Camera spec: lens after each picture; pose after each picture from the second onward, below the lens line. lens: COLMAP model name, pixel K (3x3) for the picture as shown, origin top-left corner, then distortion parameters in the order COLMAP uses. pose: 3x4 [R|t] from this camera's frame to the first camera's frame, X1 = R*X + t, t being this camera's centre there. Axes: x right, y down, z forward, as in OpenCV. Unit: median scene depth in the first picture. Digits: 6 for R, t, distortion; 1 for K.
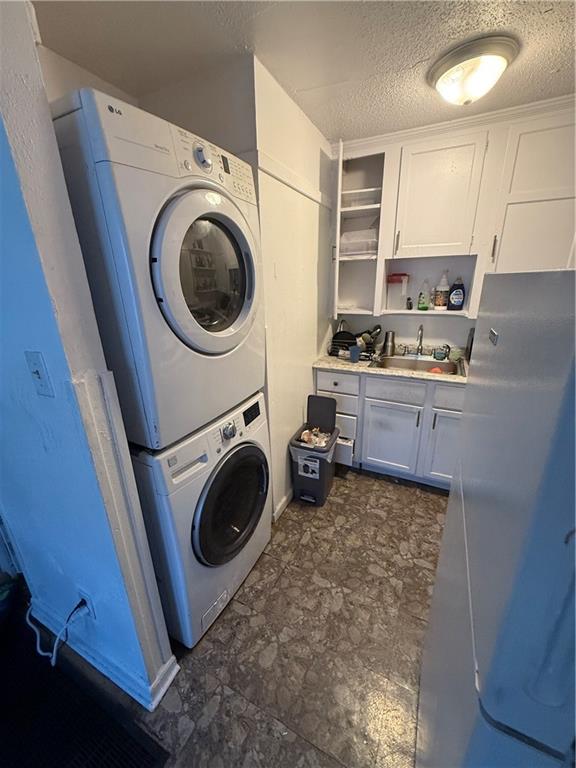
lens RADIAL K [[306.6, 0, 287.1], [0, 306.6, 383.2], [0, 0, 1]] dist [0.000713, -0.000629]
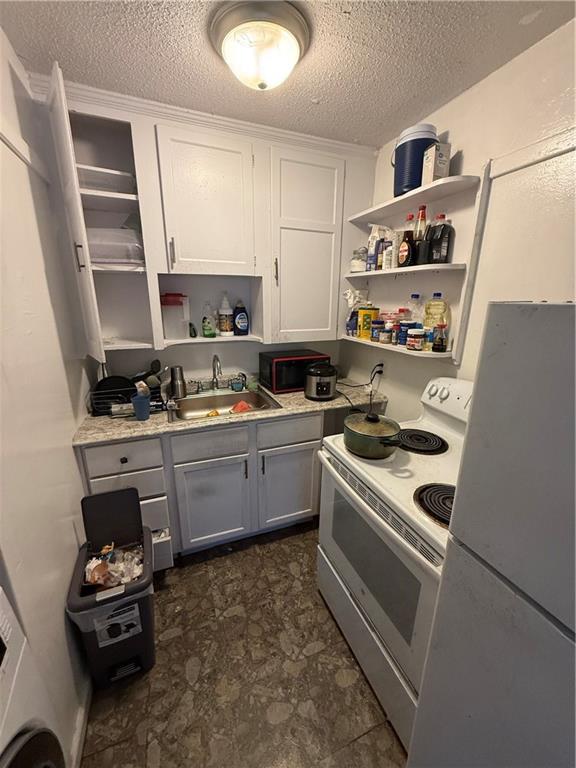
lens RADIAL K [[306.6, 0, 287.1], [0, 306.6, 383.2], [0, 0, 1]] dist [0.000713, -0.000629]
pose [[0.668025, -0.176522, 0.722899, -0.048551], [0.217199, 0.975408, 0.037469, -0.106261], [-0.711736, 0.131982, 0.689937, 0.301300]]
